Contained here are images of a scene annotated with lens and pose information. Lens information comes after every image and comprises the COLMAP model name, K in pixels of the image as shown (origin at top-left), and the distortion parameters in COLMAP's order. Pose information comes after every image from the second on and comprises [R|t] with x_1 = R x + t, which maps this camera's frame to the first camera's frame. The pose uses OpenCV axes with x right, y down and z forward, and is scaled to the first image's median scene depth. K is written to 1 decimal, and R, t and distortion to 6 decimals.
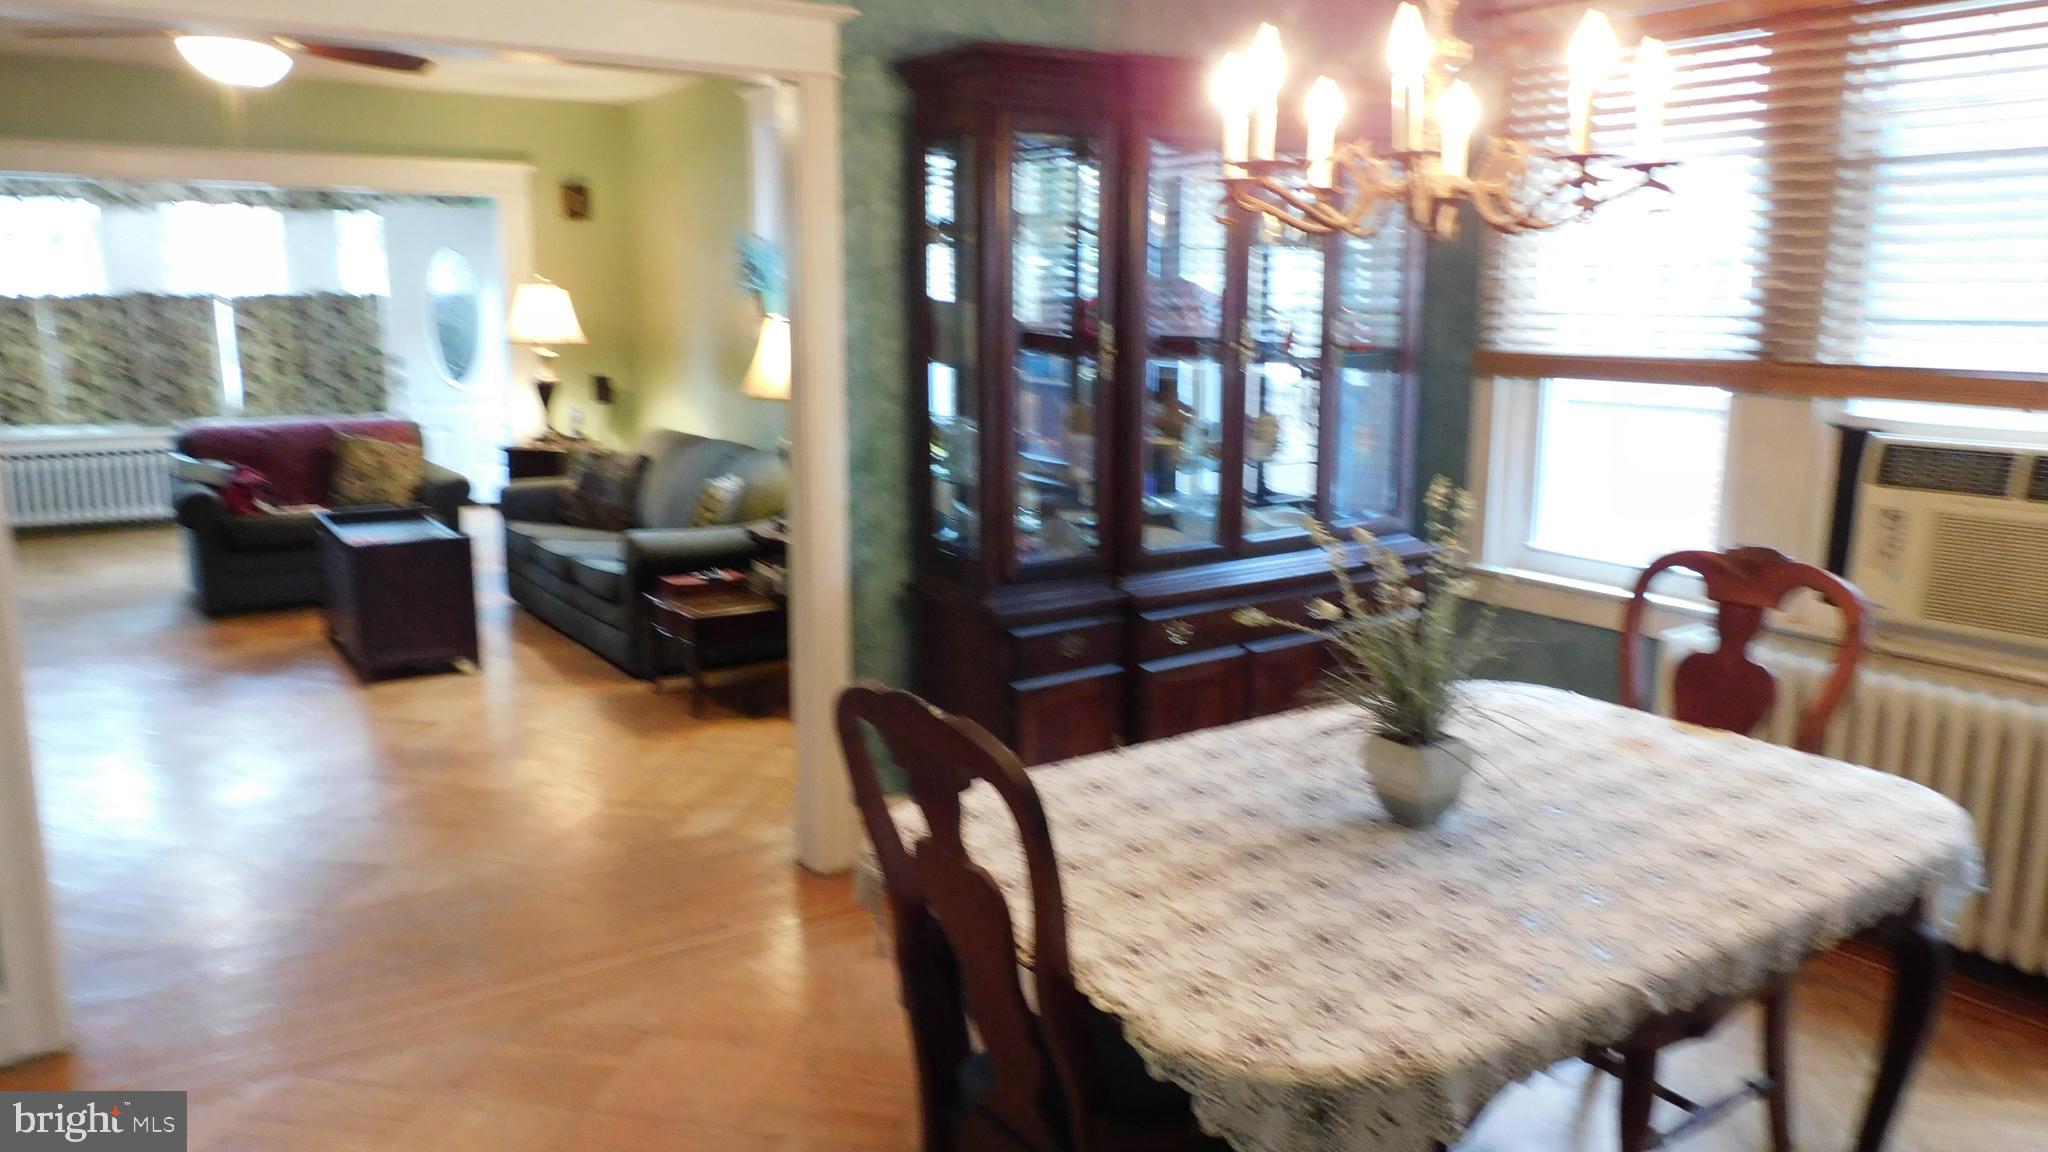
lens RADIAL K [[1458.9, 0, 1027.0], [0, 1458.9, 571.8], [0, 0, 1]] dist [-0.008651, -0.000358]
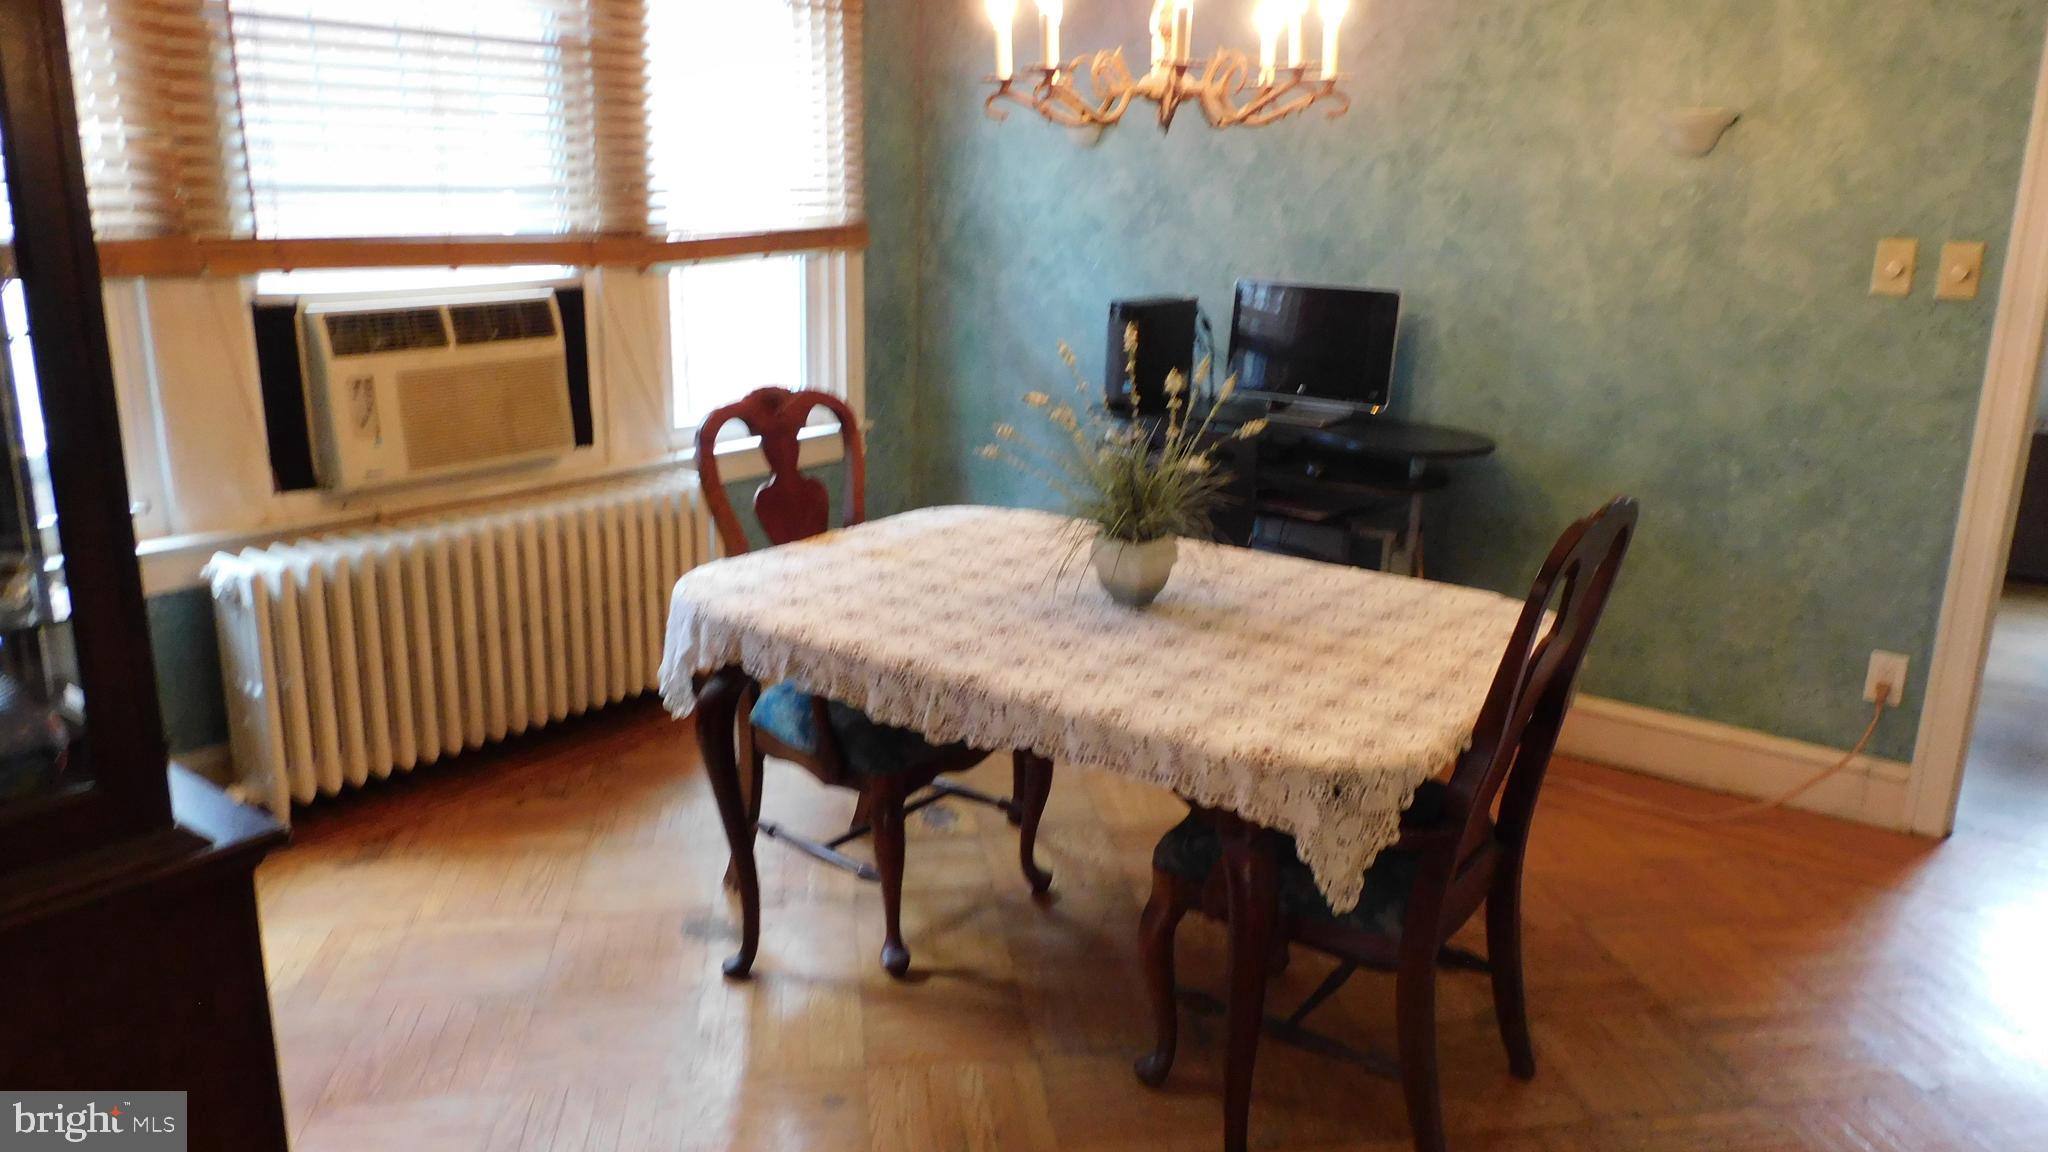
lens RADIAL K [[1458.9, 0, 1026.8], [0, 1458.9, 570.7], [0, 0, 1]] dist [-0.008651, -0.000358]
pose [[-0.332458, -0.246752, 0.910266, -0.542887], [0.162476, 0.935752, 0.313002, -0.168808], [-0.929017, 0.251956, -0.271007, 0.930473]]
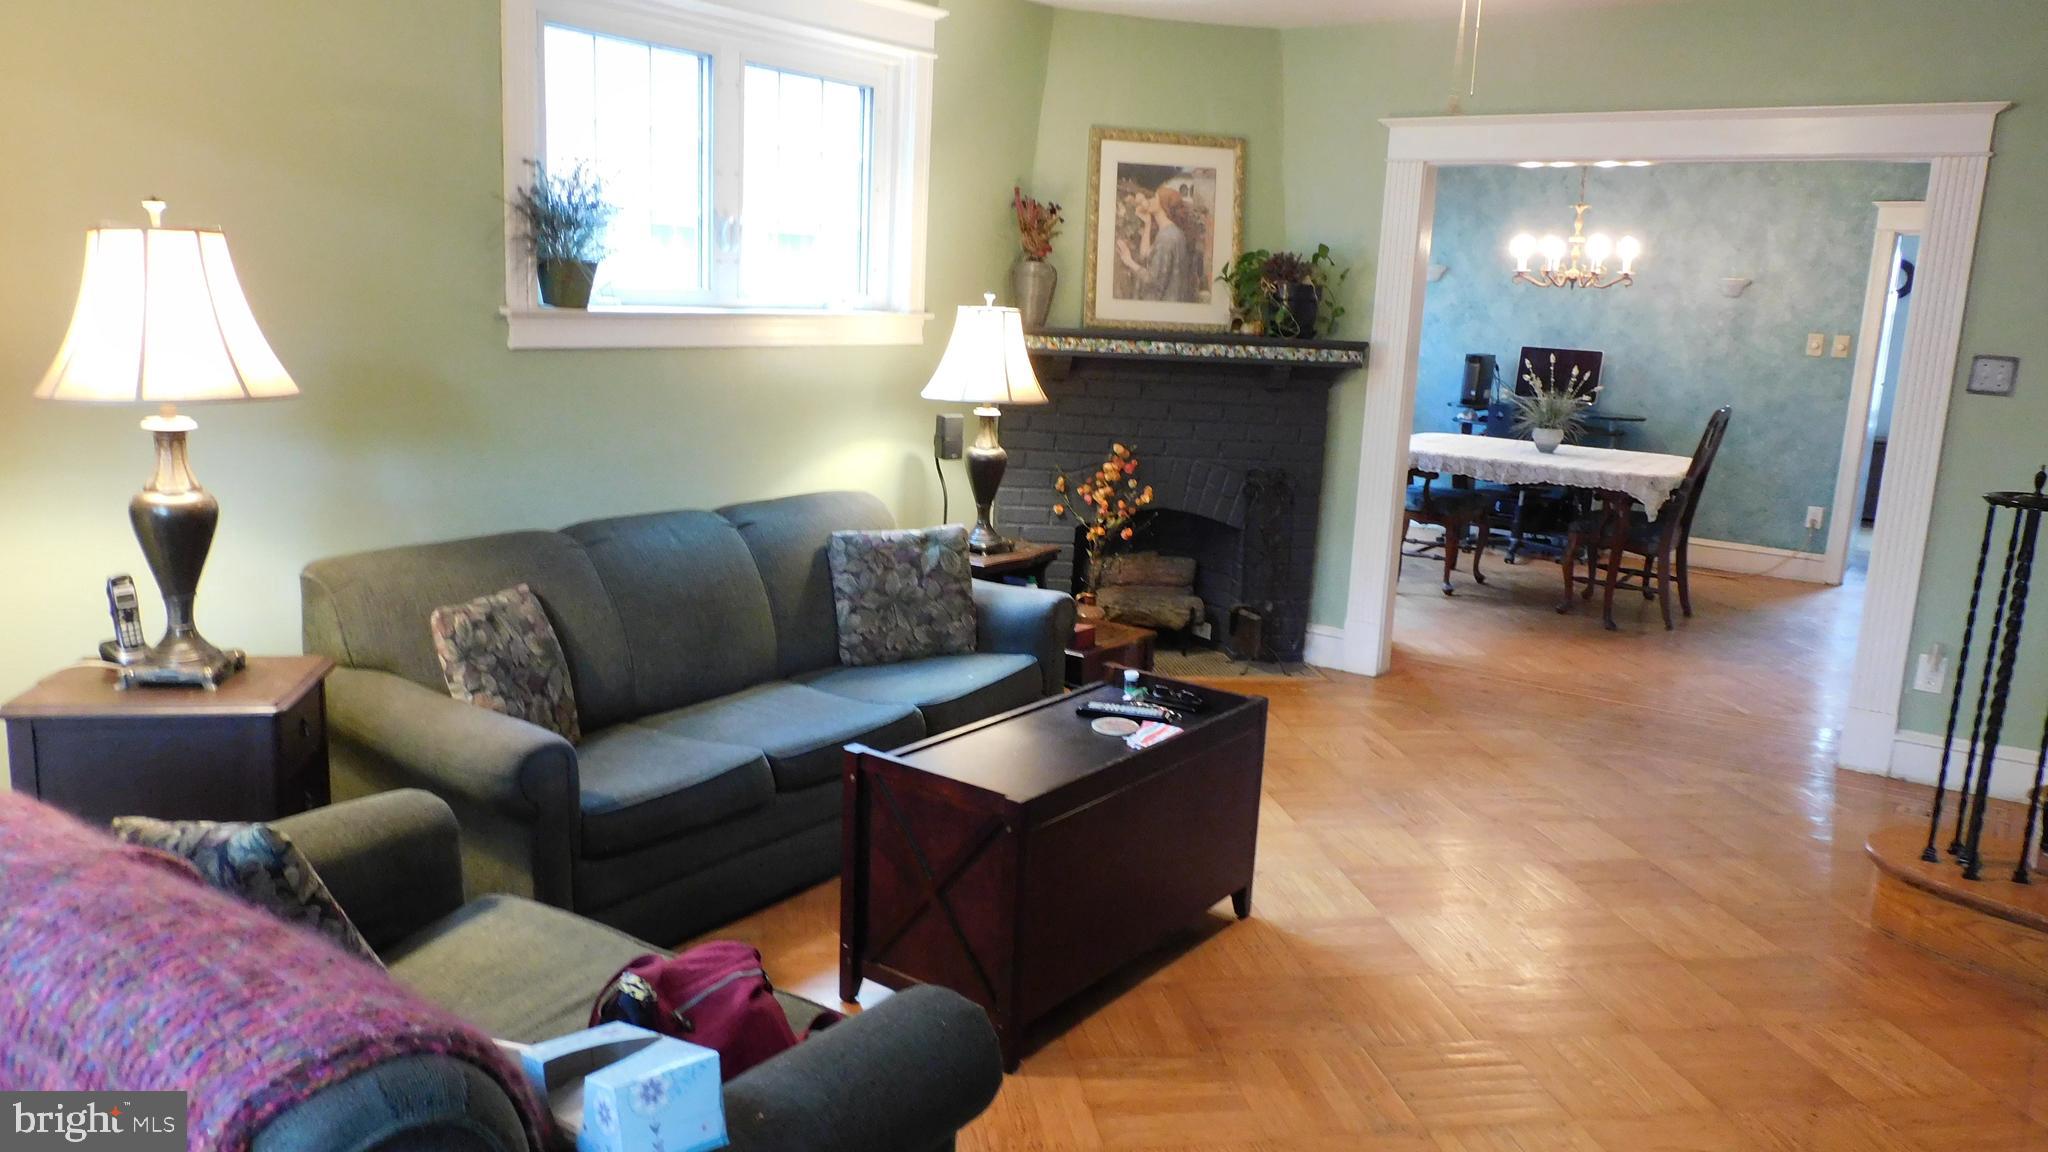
lens RADIAL K [[1458.9, 0, 1017.1], [0, 1458.9, 576.1], [0, 0, 1]] dist [-0.008651, -0.000358]
pose [[-0.346529, -0.202745, 0.915867, -1.740704], [0.135764, 0.955243, 0.262830, -0.431903], [-0.928163, 0.215420, -0.303494, 2.242035]]
